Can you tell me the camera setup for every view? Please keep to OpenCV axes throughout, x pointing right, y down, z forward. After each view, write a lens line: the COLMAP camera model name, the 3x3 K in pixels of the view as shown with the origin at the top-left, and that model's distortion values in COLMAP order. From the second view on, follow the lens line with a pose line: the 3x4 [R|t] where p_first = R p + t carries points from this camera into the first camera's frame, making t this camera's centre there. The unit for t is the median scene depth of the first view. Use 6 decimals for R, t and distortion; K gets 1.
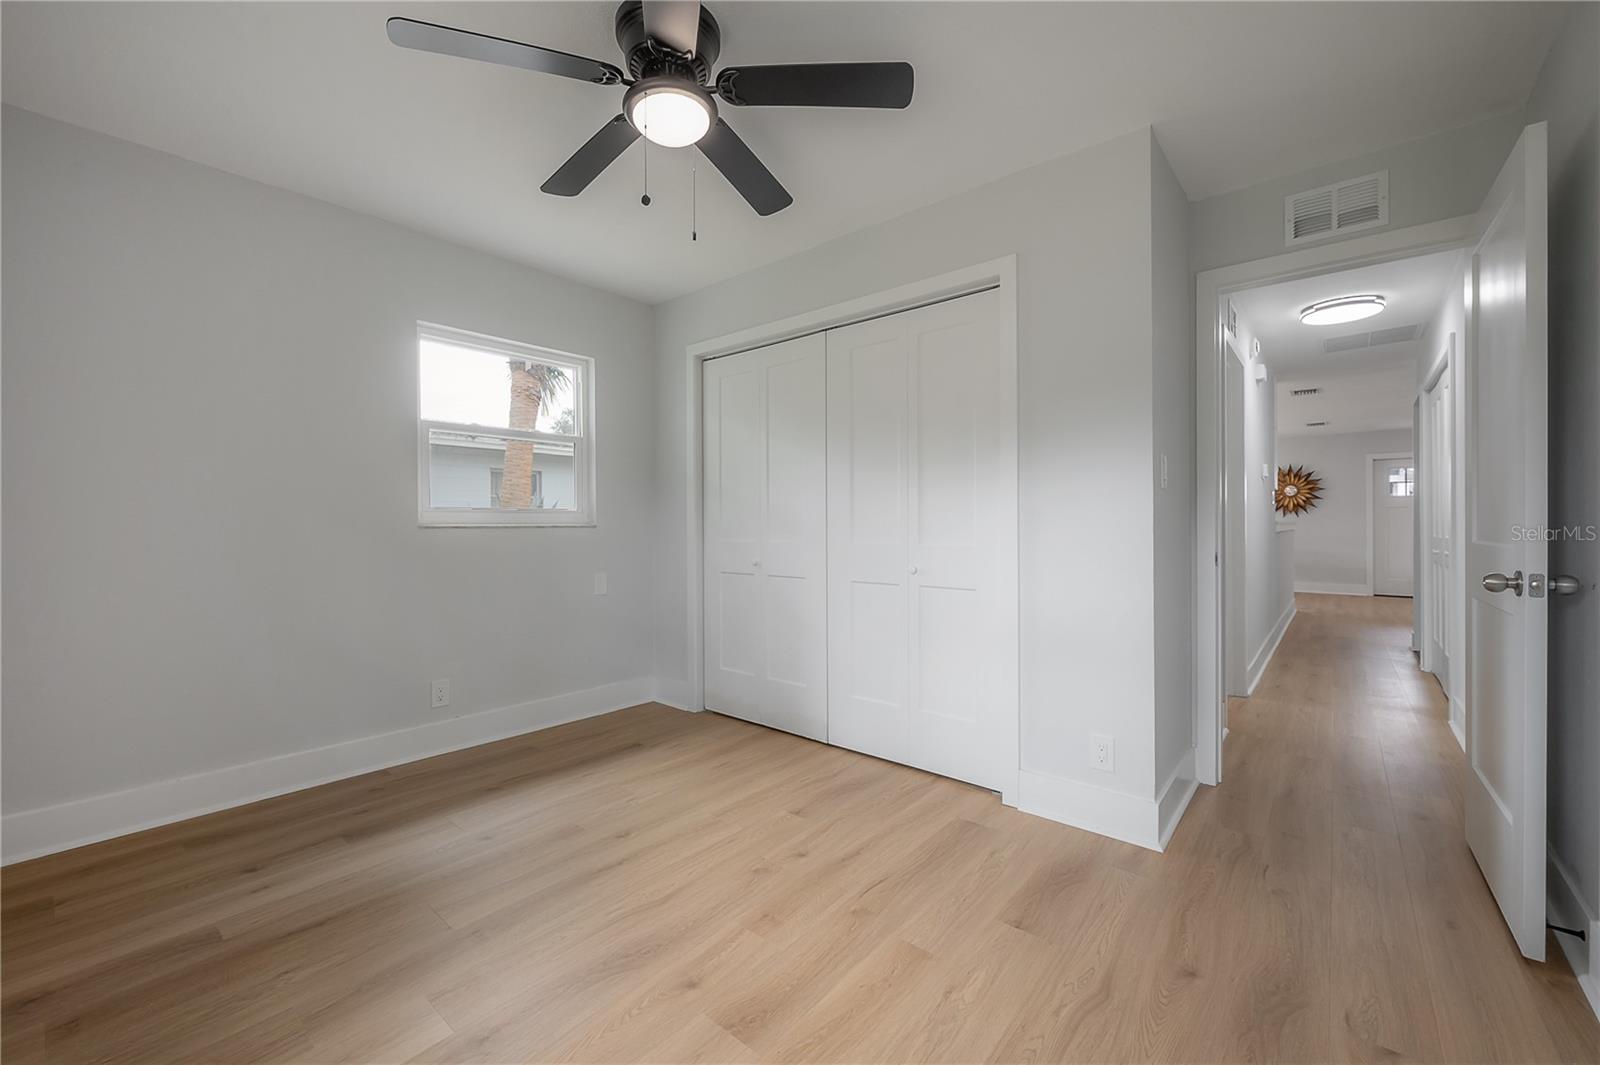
lens RADIAL K [[636.5, 0, 800.7], [0, 636.5, 526.2], [0, 0, 1]] dist [-0.000252, 0.000131]
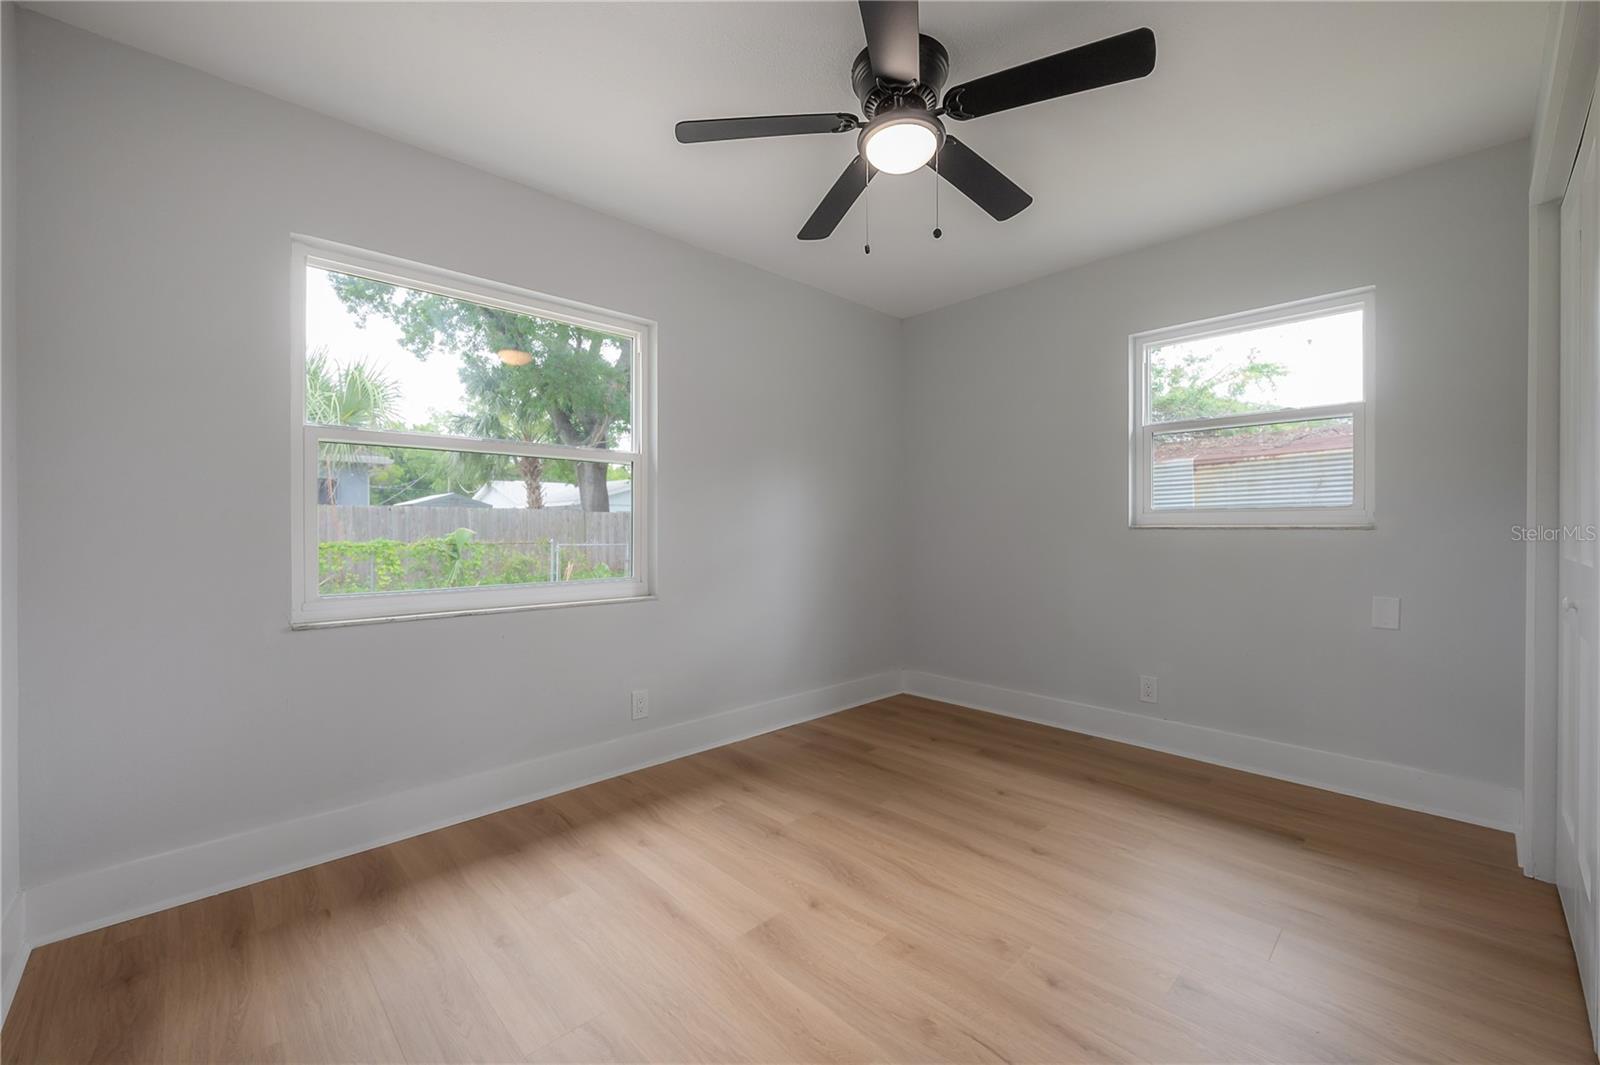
lens RADIAL K [[647.9, 0, 809.6], [0, 647.9, 527.7], [0, 0, 1]] dist [-0.001512, 0.000099]
pose [[-0.096010, 0.002501, -0.995377, 0.884673], [0.000100, 0.999997, 0.002503, -0.002744], [0.995380, 0.000141, -0.096010, 0.927080]]
